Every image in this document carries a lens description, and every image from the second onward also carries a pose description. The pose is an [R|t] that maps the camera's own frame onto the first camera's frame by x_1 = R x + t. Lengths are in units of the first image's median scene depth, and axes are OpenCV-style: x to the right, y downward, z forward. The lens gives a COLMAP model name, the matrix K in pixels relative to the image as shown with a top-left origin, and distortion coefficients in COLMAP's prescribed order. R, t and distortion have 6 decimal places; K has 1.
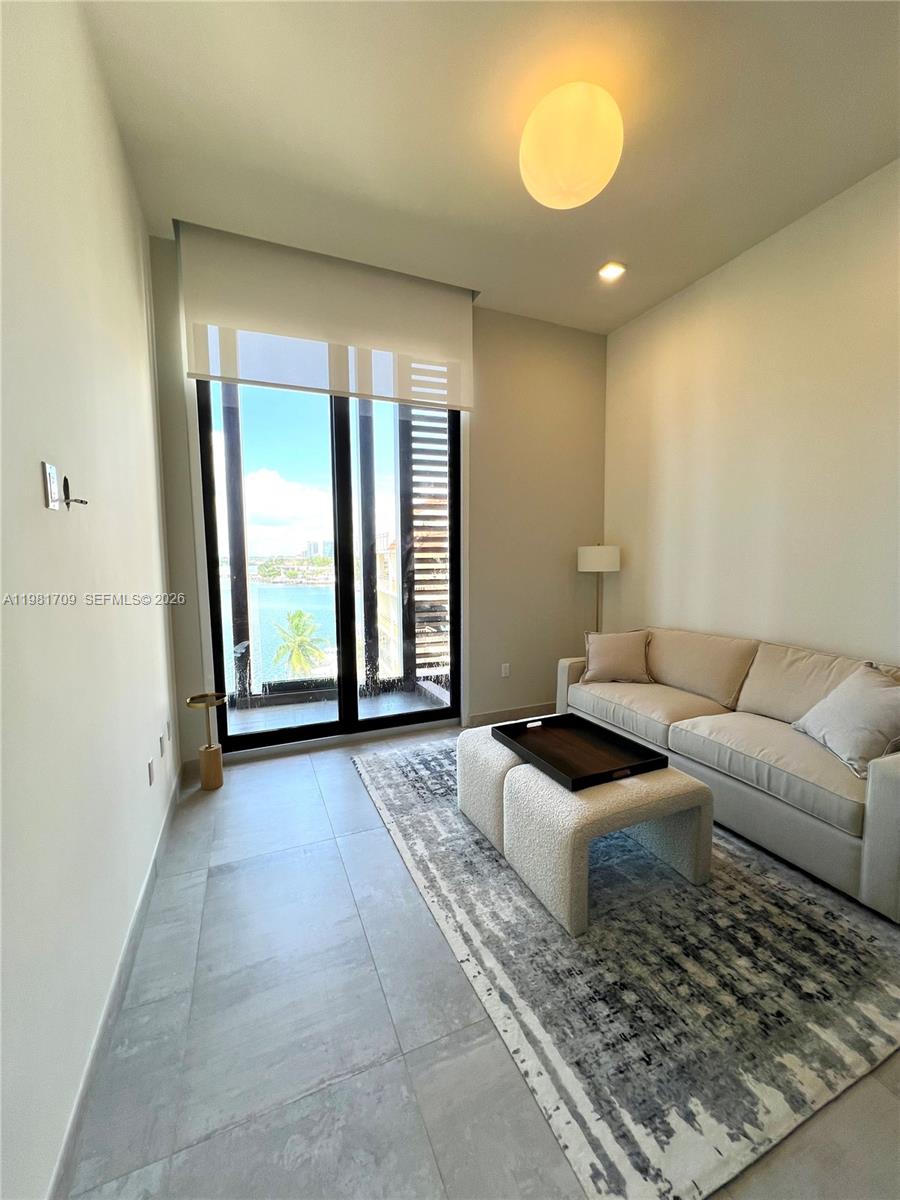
lens RADIAL K [[482.1, 0, 450.7], [0, 482.1, 597.6], [0, 0, 1]] dist [-0.003124, 0.001961]
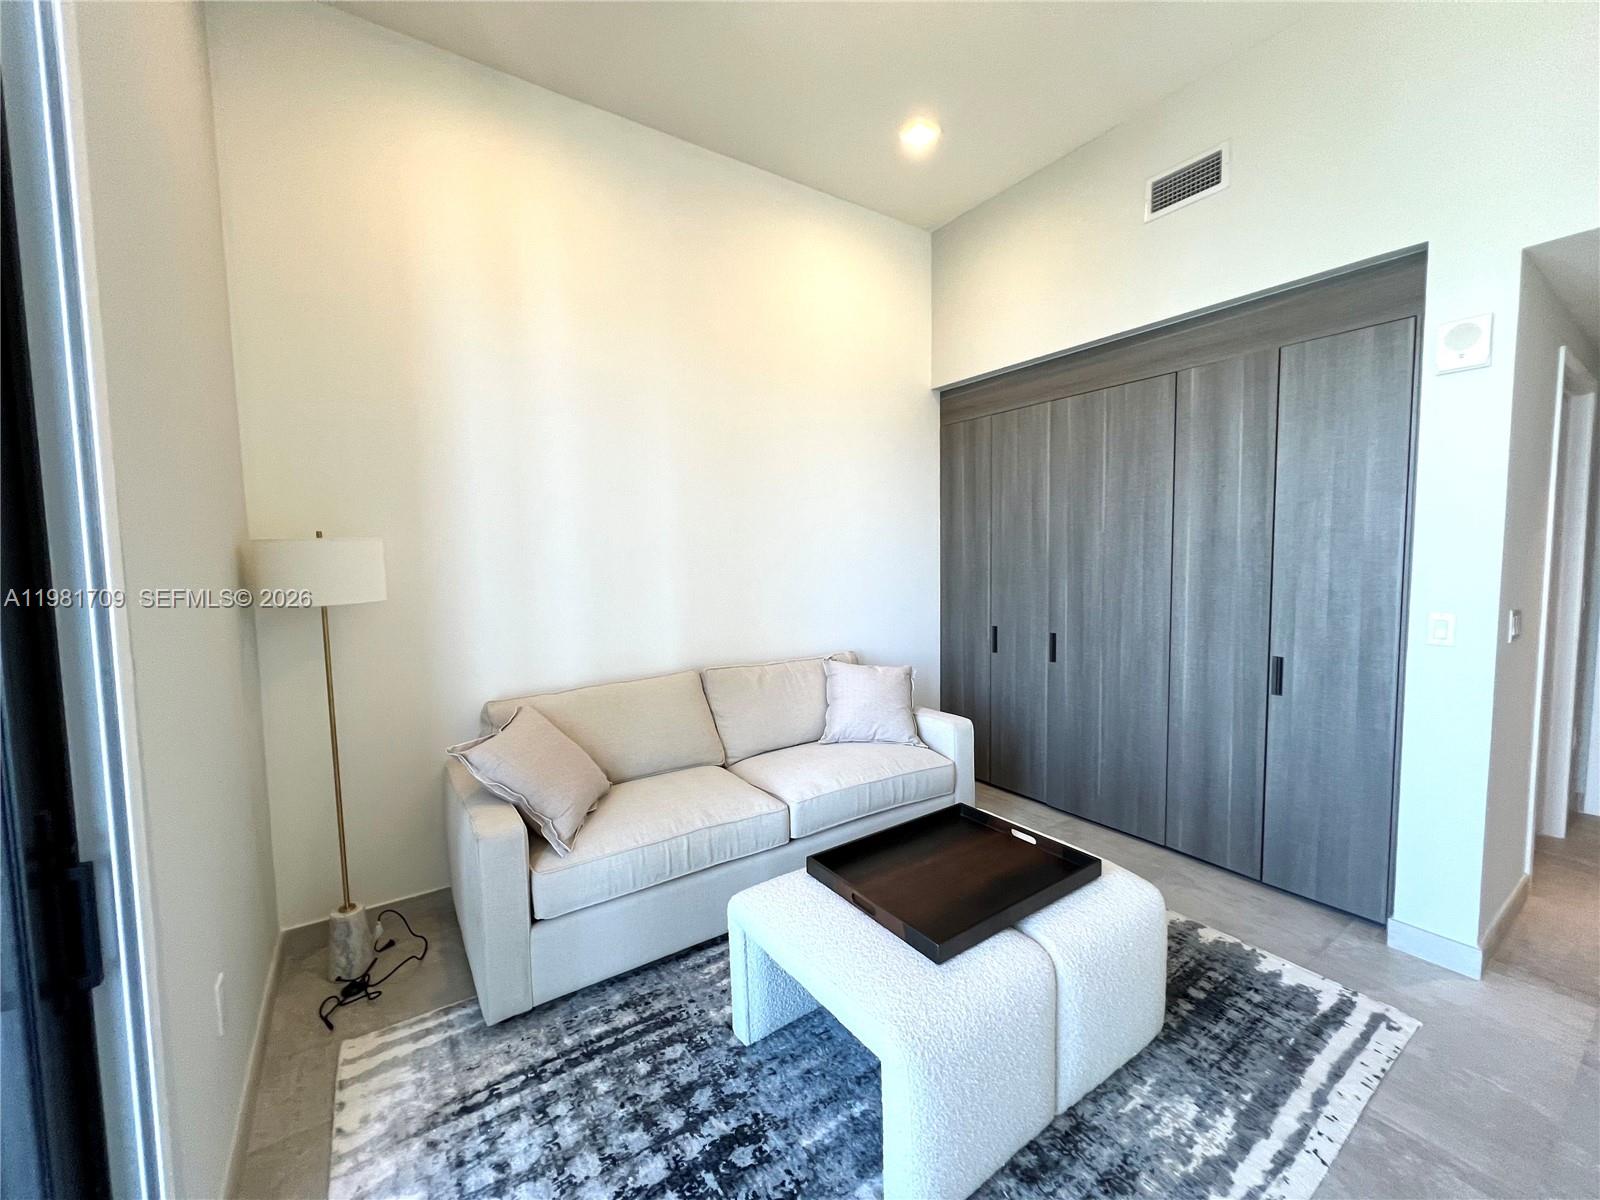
lens RADIAL K [[642.8, 0, 805.1], [0, 642.8, 594.6], [0, 0, 1]] dist [-0.003124, 0.001961]
pose [[-0.190613, -0.051912, 0.980292, -0.611986], [0.106446, 0.991620, 0.073210, -0.133584], [-0.975877, 0.118303, -0.183489, 1.643992]]
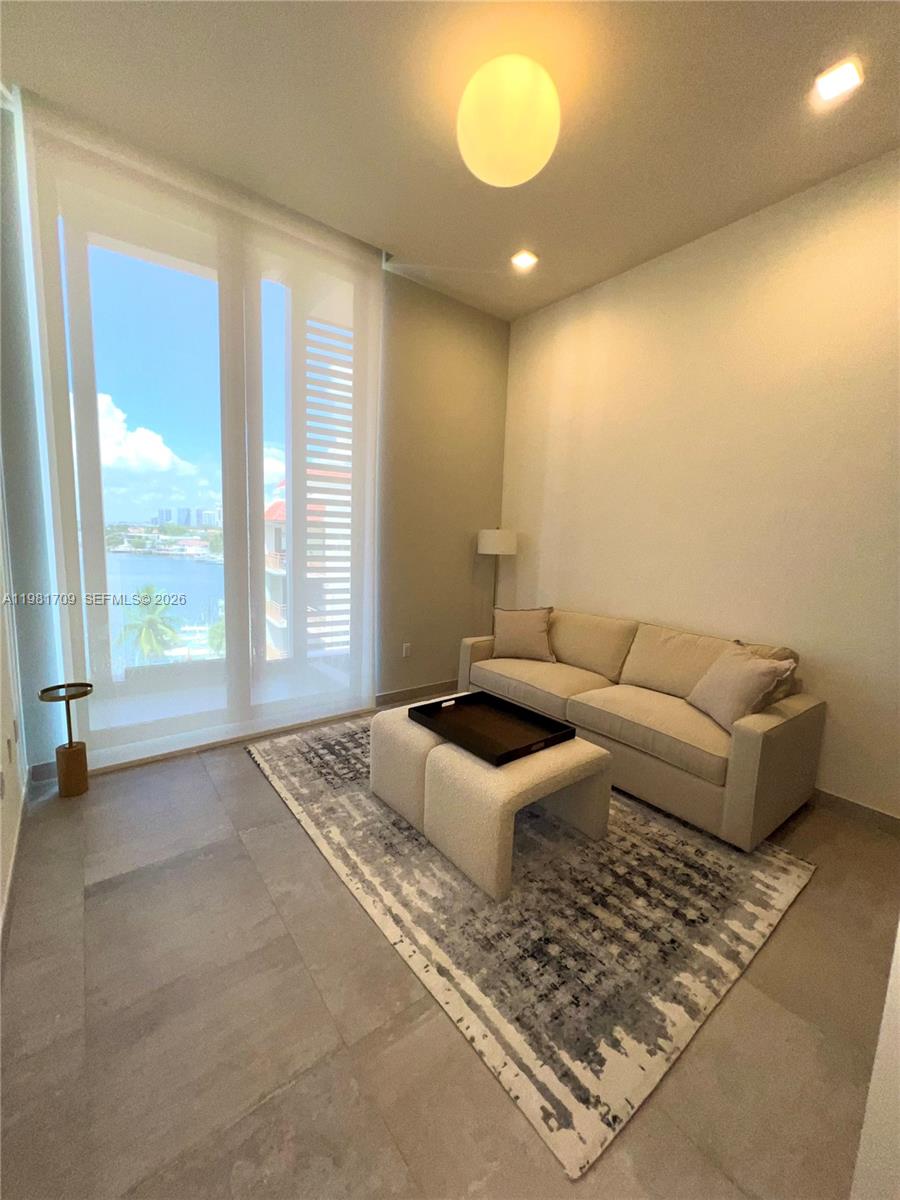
lens RADIAL K [[482.1, 0, 450.9], [0, 482.1, 599.4], [0, 0, 1]] dist [-0.003124, 0.001961]
pose [[0.966473, 0.011856, 0.256493, -0.121691], [-0.024374, 0.998659, 0.045679, -0.003686], [-0.255607, -0.050400, 0.965466, 0.041647]]
